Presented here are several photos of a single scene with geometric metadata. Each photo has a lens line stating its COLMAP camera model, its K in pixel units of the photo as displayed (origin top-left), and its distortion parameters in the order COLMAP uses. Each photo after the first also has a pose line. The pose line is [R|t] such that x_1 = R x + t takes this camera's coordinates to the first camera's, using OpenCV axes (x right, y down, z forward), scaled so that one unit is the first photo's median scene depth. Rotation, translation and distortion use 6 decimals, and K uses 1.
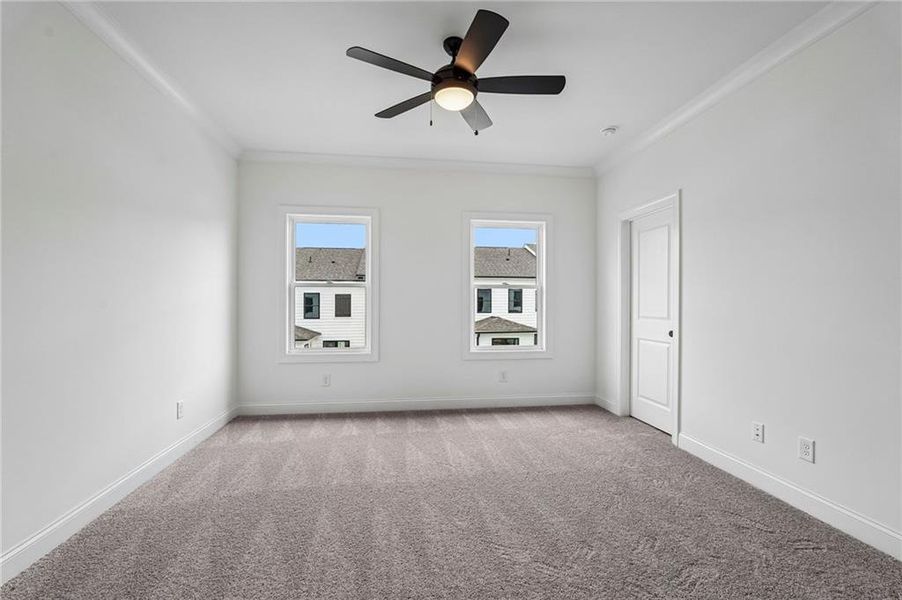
lens RADIAL K [[399.3, 0, 446.0], [0, 399.3, 297.1], [0, 0, 1]] dist [-0.013989, 0.008502]
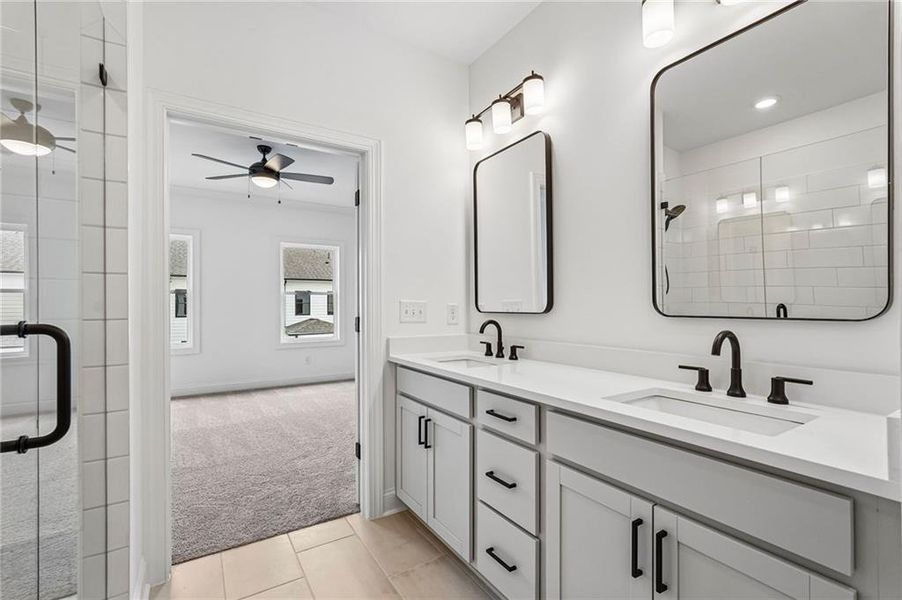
lens RADIAL K [[426.3, 0, 454.7], [0, 426.3, 303.1], [0, 0, 1]] dist [0.006609, 0.000094]
pose [[0.911127, -0.005158, 0.412093, 0.004509], [0.000770, 0.999941, 0.010813, -0.008908], [-0.412125, -0.009534, 0.911077, -0.537172]]
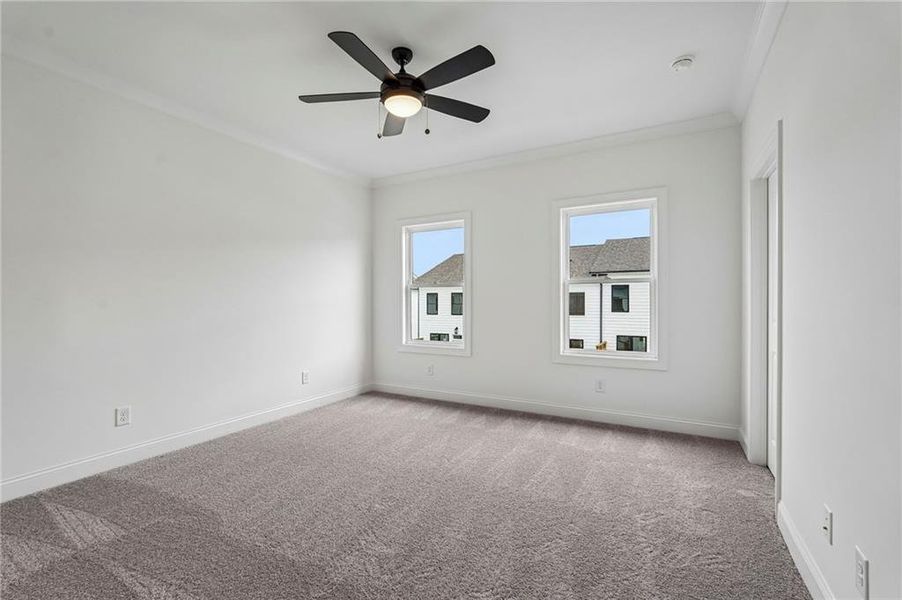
lens RADIAL K [[399.3, 0, 456.4], [0, 399.3, 301.0], [0, 0, 1]] dist [-0.013989, 0.008502]
pose [[0.801918, -0.003334, -0.597425, 0.437738], [0.011785, 0.999878, 0.010239, 0.003295], [0.597318, -0.015251, 0.801859, 0.139991]]
